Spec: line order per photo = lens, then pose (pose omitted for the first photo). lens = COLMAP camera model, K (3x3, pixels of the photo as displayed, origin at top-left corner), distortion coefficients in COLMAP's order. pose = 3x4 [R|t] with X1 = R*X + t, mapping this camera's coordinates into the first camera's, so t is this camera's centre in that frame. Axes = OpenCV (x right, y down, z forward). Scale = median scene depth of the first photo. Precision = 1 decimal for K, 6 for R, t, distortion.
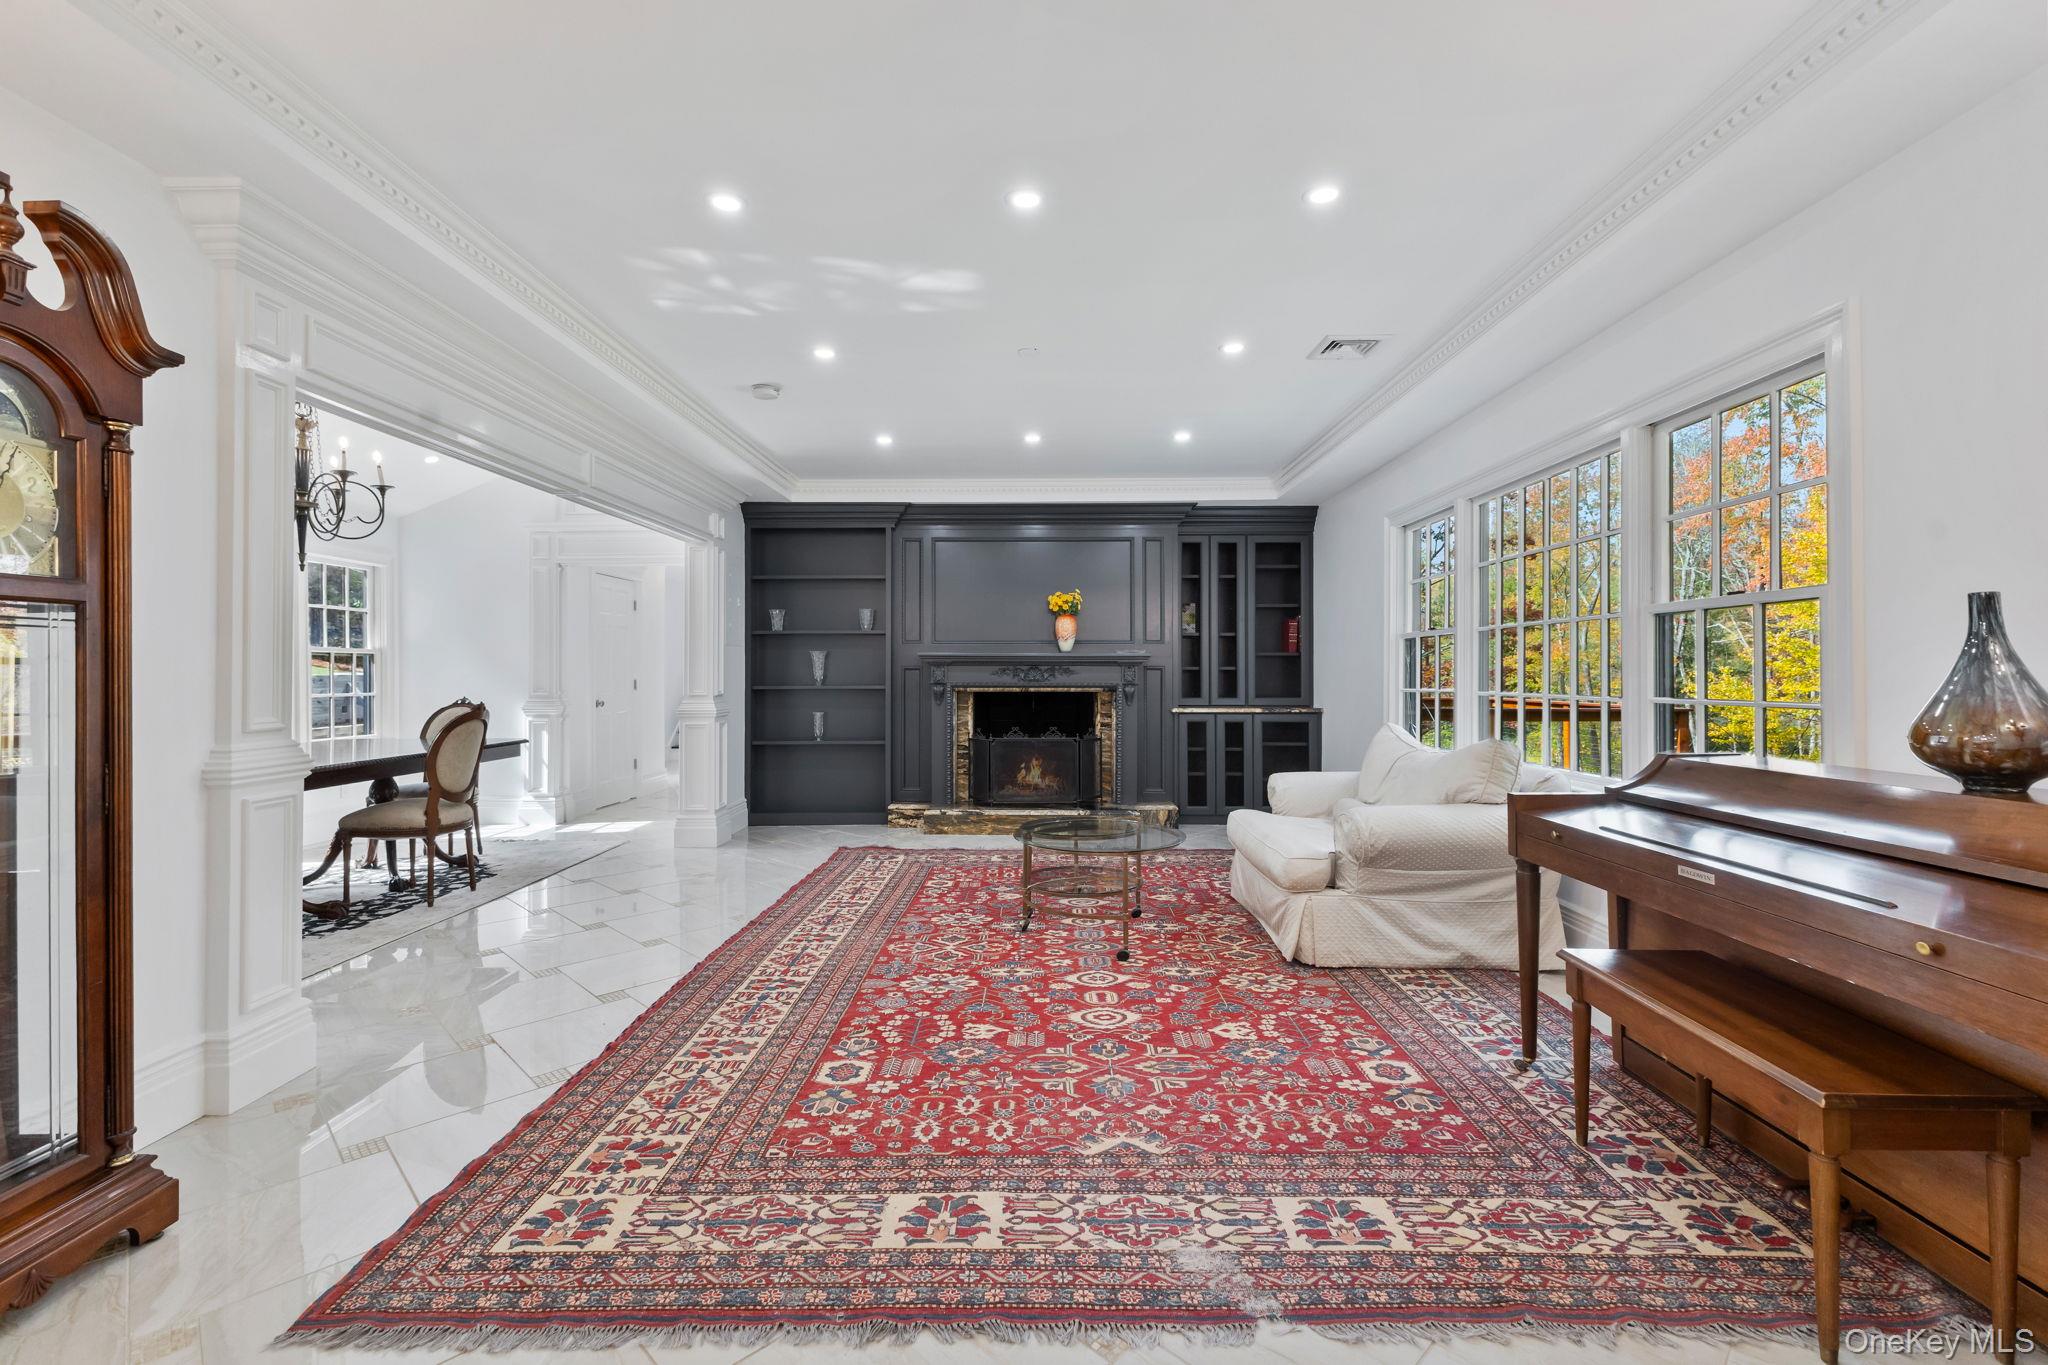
lens RADIAL K [[879.4, 0, 1024.8], [0, 879.4, 686.8], [0, 0, 1]] dist [-0.004142, -0.000551]
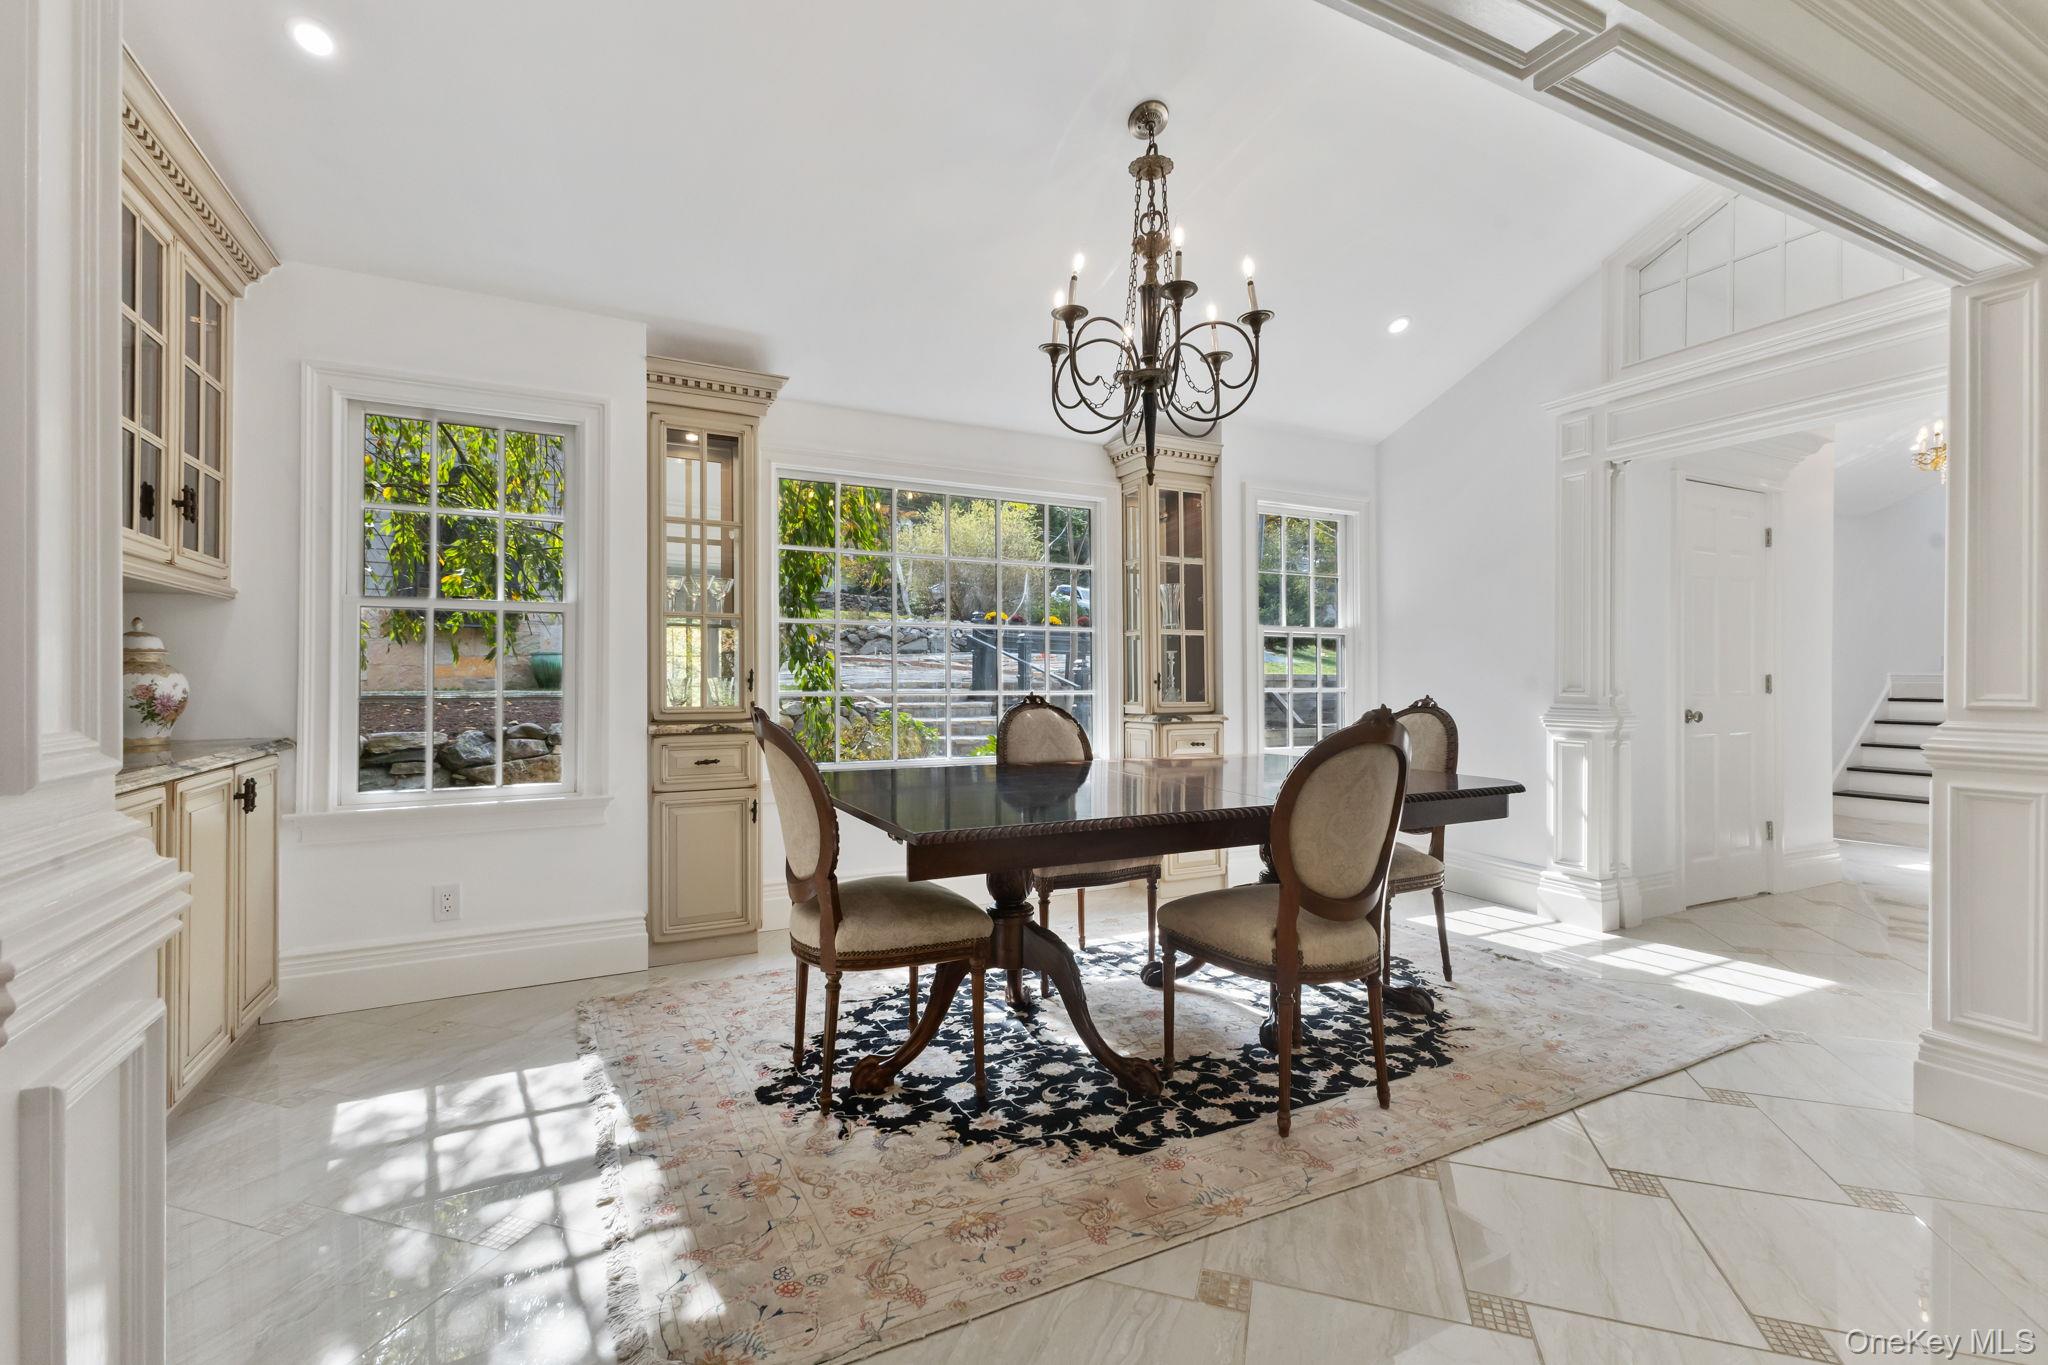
lens RADIAL K [[879.4, 0, 1024.8], [0, 879.4, 686.8], [0, 0, 1]] dist [-0.004142, -0.000551]
pose [[0.437889, -0.001216, -0.899028, -0.302989], [-0.005151, 0.999979, -0.003861, 0.011995], [0.899014, 0.006322, 0.437873, 0.645441]]
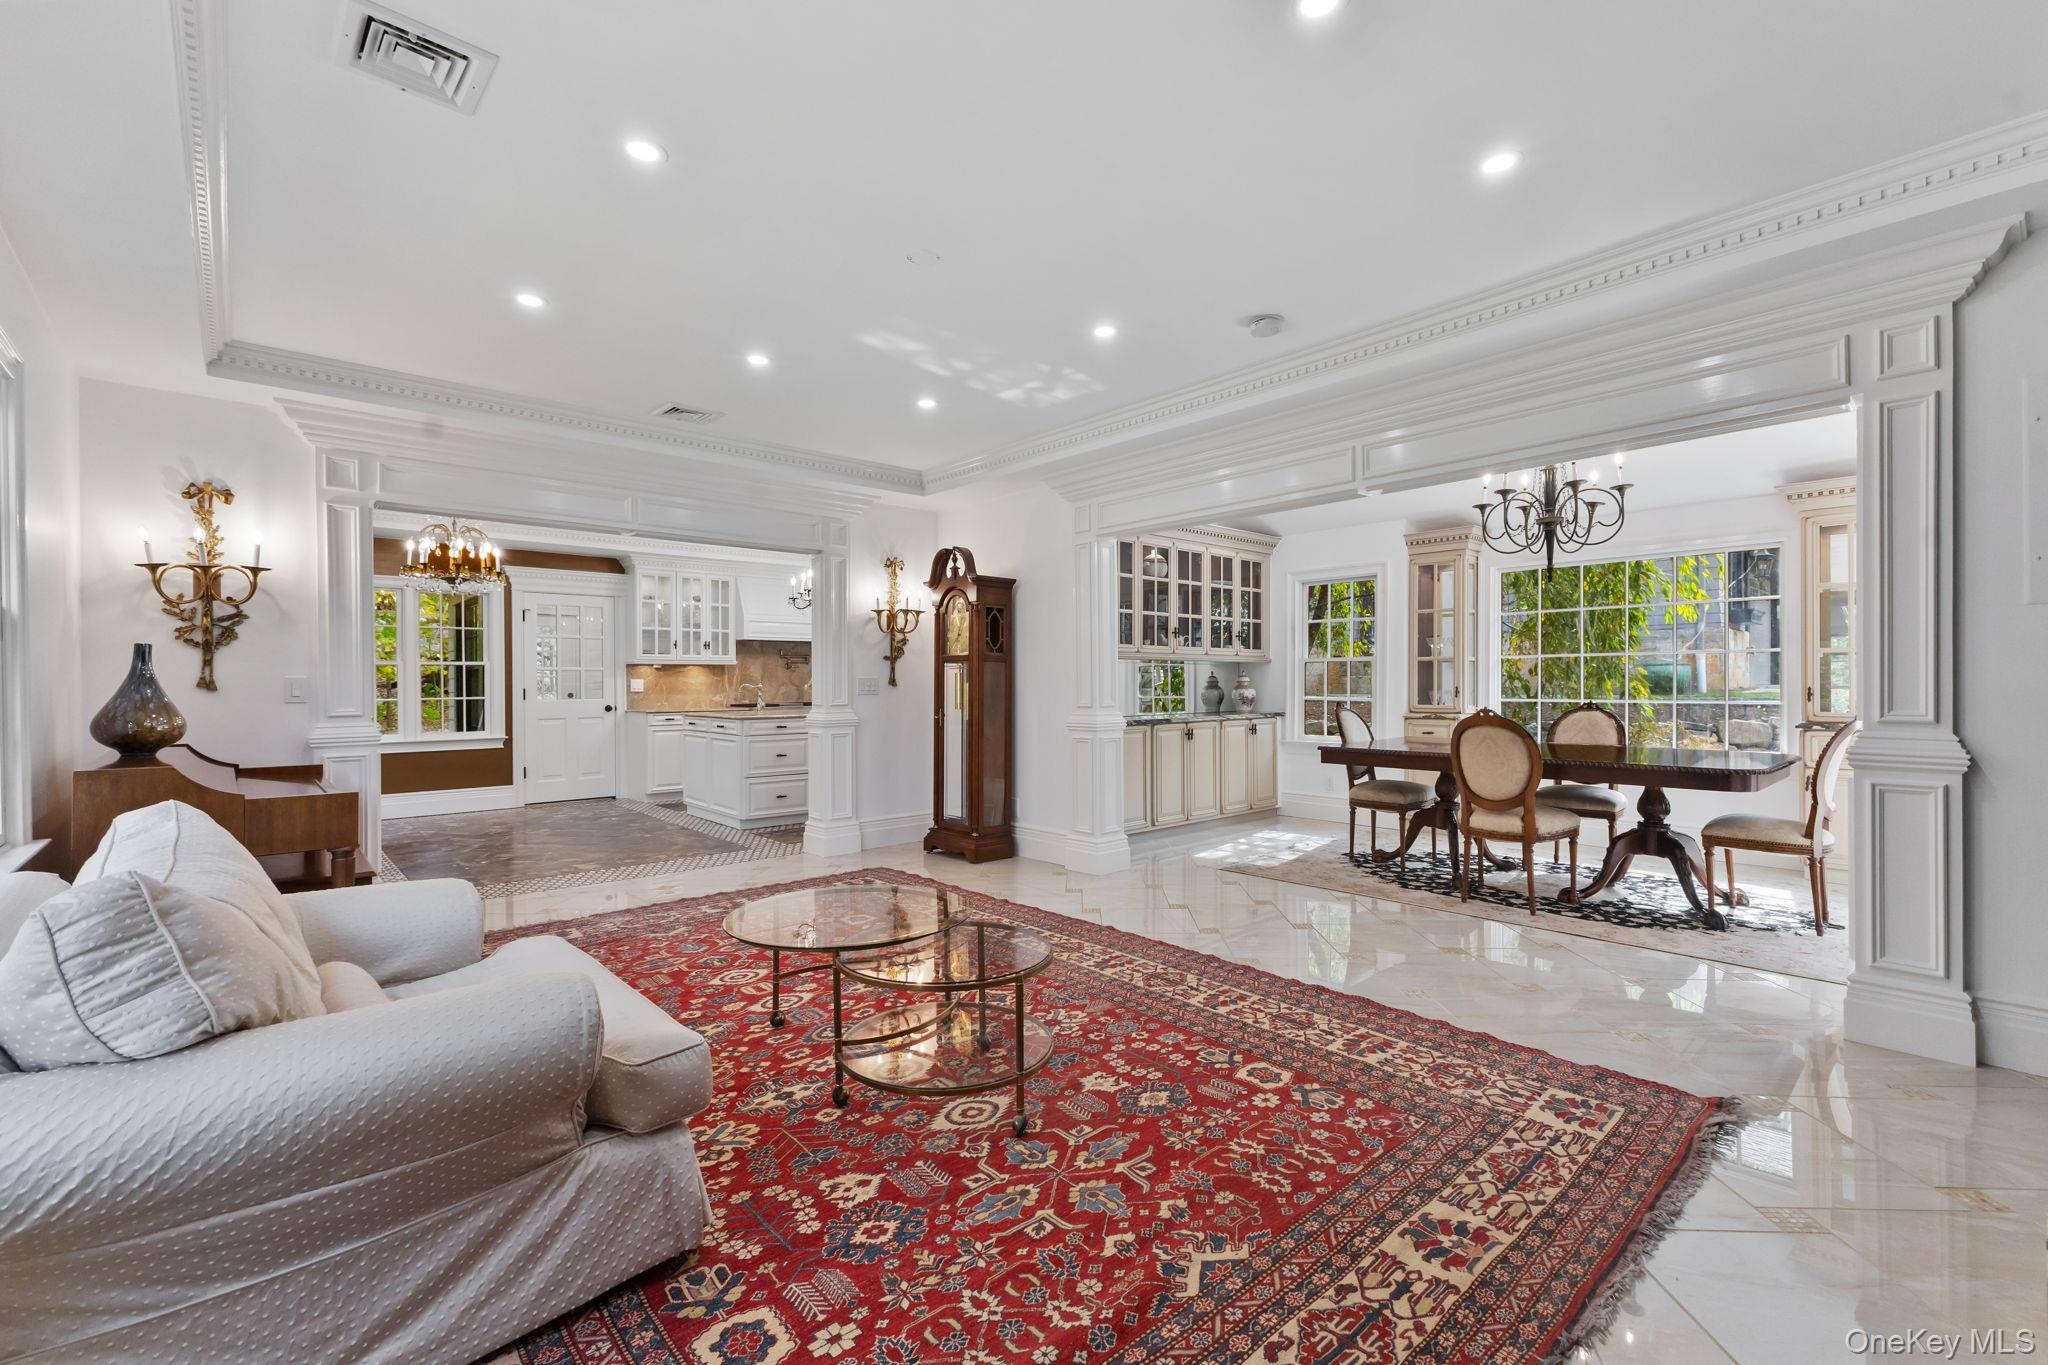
lens RADIAL K [[879.4, 0, 1024.8], [0, 879.4, 686.8], [0, 0, 1]] dist [-0.004142, -0.000551]
pose [[-0.737670, 0.004390, -0.675147, 0.371923], [-0.001048, 0.999970, 0.007647, -0.011184], [0.675160, 0.006348, -0.737644, 1.318406]]
